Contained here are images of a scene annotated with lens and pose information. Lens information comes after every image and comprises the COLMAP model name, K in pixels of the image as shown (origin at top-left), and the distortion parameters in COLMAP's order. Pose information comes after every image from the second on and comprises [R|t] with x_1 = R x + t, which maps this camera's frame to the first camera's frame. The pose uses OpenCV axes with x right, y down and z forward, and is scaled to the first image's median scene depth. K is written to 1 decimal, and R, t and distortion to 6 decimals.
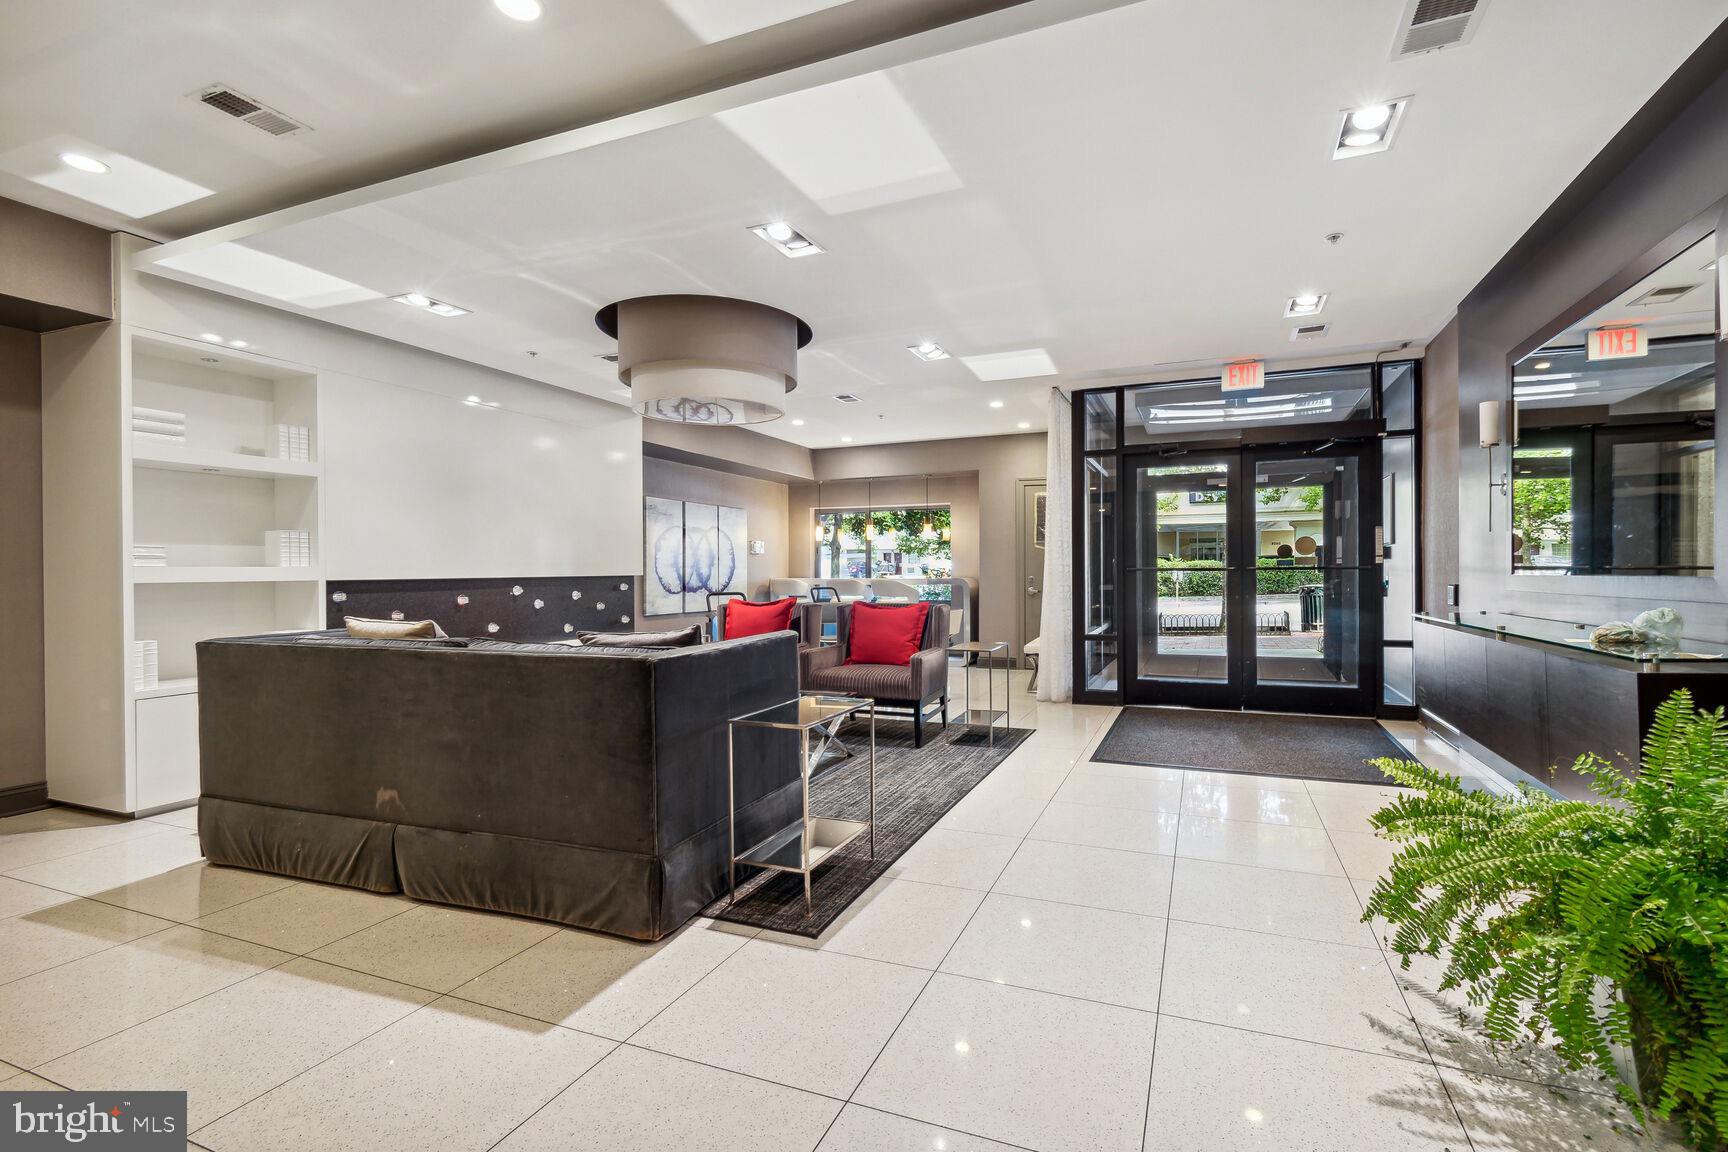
lens RADIAL K [[783.5, 0, 876.6], [0, 783.5, 578.1], [0, 0, 1]] dist [0.005848, -0.002321]
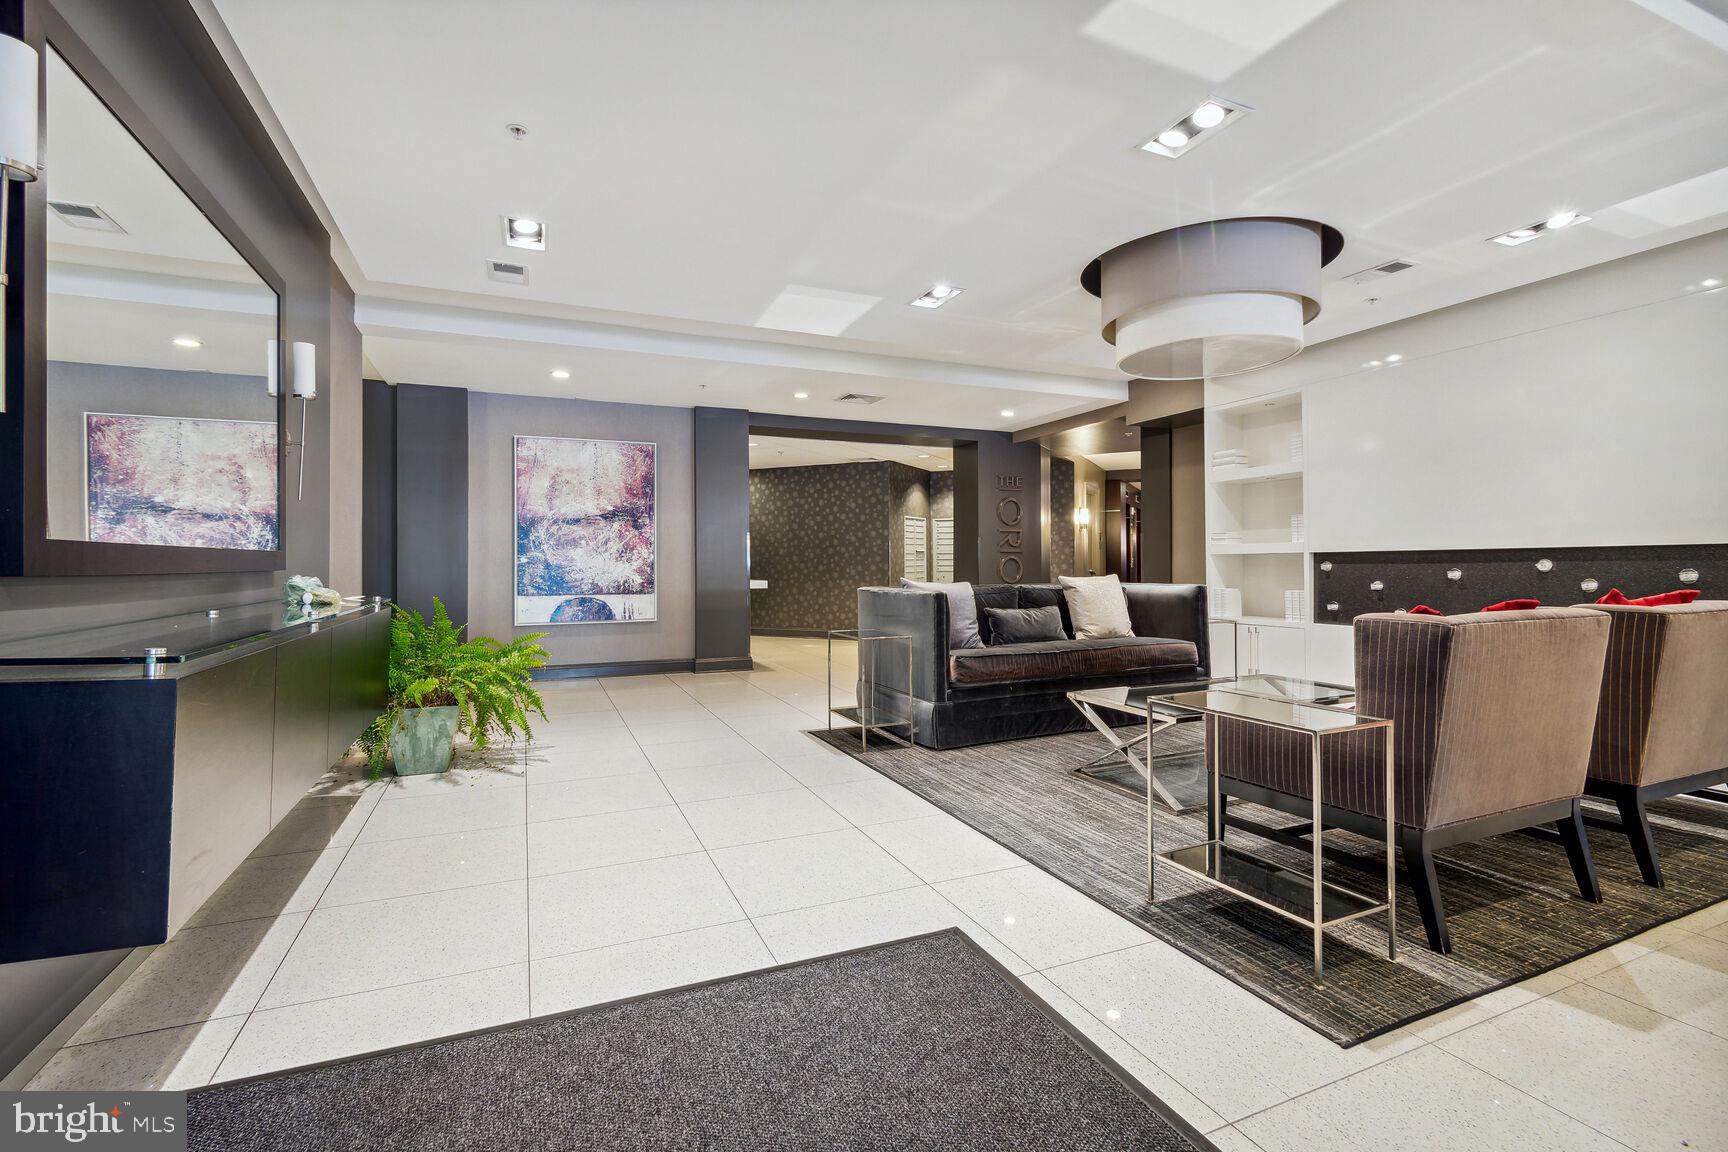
lens RADIAL K [[783.5, 0, 869.6], [0, 783.5, 567.2], [0, 0, 1]] dist [0.005848, -0.002321]
pose [[-0.688437, 0.012595, -0.725187, 0.700034], [0.004971, 0.999908, 0.012648, 0.006404], [0.725279, 0.005102, -0.688436, 1.379527]]
